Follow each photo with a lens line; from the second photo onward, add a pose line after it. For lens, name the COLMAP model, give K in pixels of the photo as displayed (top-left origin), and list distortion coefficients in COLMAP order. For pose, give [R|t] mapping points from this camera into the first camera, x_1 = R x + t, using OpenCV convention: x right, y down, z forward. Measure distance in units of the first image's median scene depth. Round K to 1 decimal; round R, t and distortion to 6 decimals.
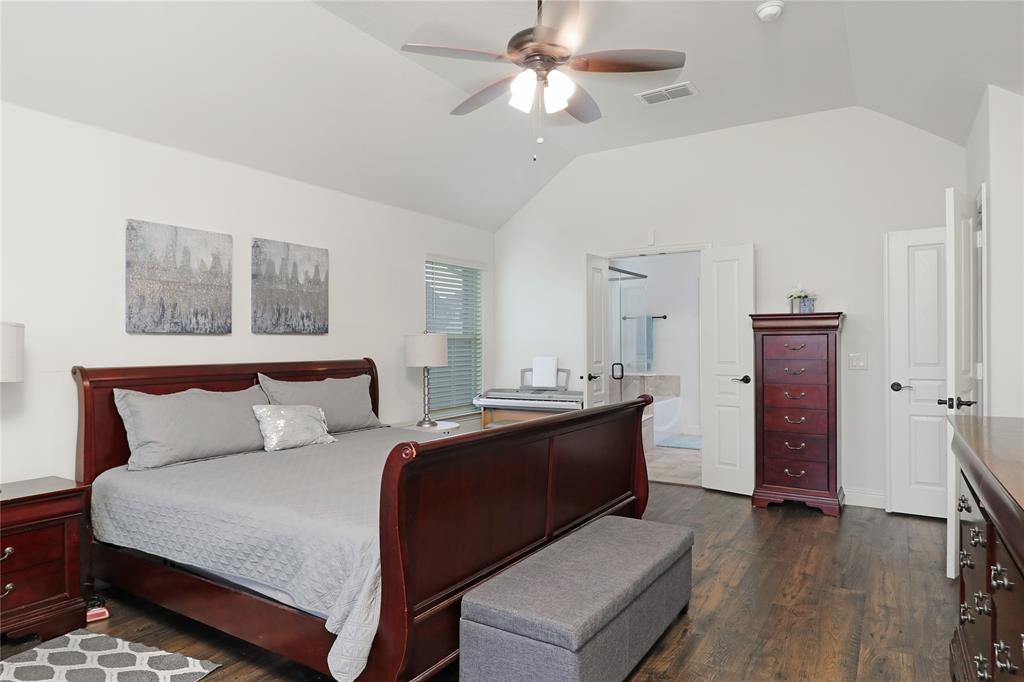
lens RADIAL K [[631.5, 0, 493.2], [0, 631.5, 347.0], [0, 0, 1]] dist [0.008183, -0.007959]
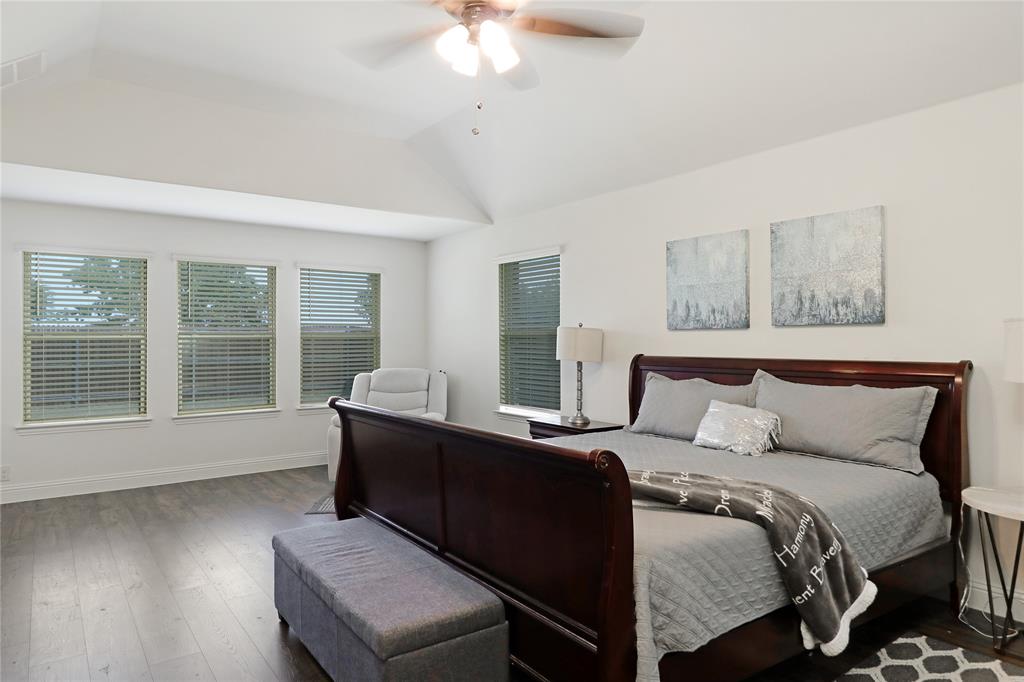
lens RADIAL K [[631.5, 0, 498.7], [0, 631.5, 333.3], [0, 0, 1]] dist [0.008183, -0.007959]
pose [[-0.378098, 0.004338, -0.925756, 0.615929], [0.010586, 0.999944, 0.000362, -0.016128], [0.925705, -0.009663, -0.378122, 0.953203]]
